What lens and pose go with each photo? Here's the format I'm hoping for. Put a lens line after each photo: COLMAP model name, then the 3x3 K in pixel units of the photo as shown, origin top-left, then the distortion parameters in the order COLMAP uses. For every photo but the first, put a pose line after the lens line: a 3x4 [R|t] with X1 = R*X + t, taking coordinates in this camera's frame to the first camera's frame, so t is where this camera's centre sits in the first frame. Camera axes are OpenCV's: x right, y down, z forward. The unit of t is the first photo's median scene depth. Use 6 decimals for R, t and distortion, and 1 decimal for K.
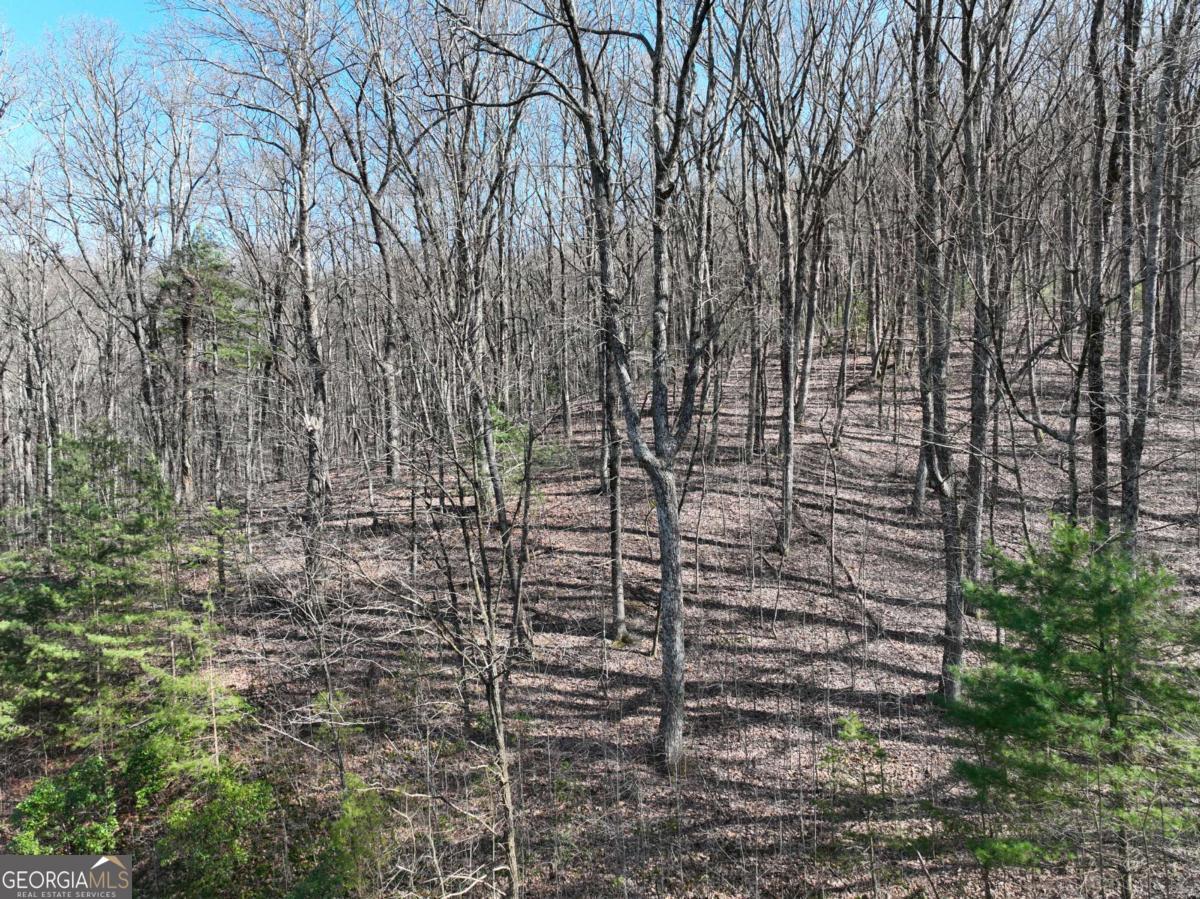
lens RADIAL K [[846.3, 0, 602.9], [0, 846.3, 444.9], [0, 0, 1]] dist [0.001117, 0.015351]
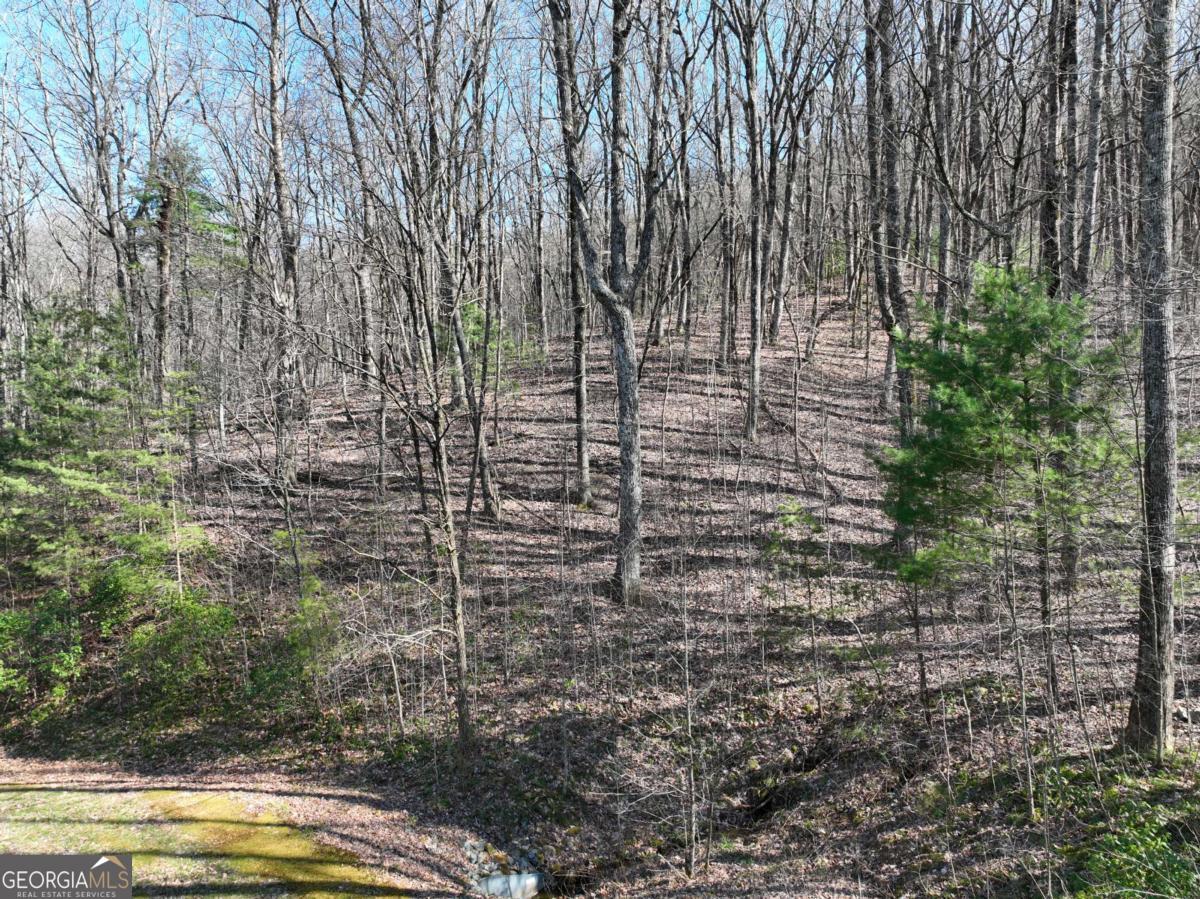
lens RADIAL K [[846.3, 0, 603.4], [0, 846.3, 444.2], [0, 0, 1]] dist [0.001117, 0.015351]
pose [[0.999967, 0.001483, 0.007970, 0.034376], [-0.001488, 0.999999, 0.000578, 0.157253], [-0.007969, -0.000589, 0.999968, -0.014829]]
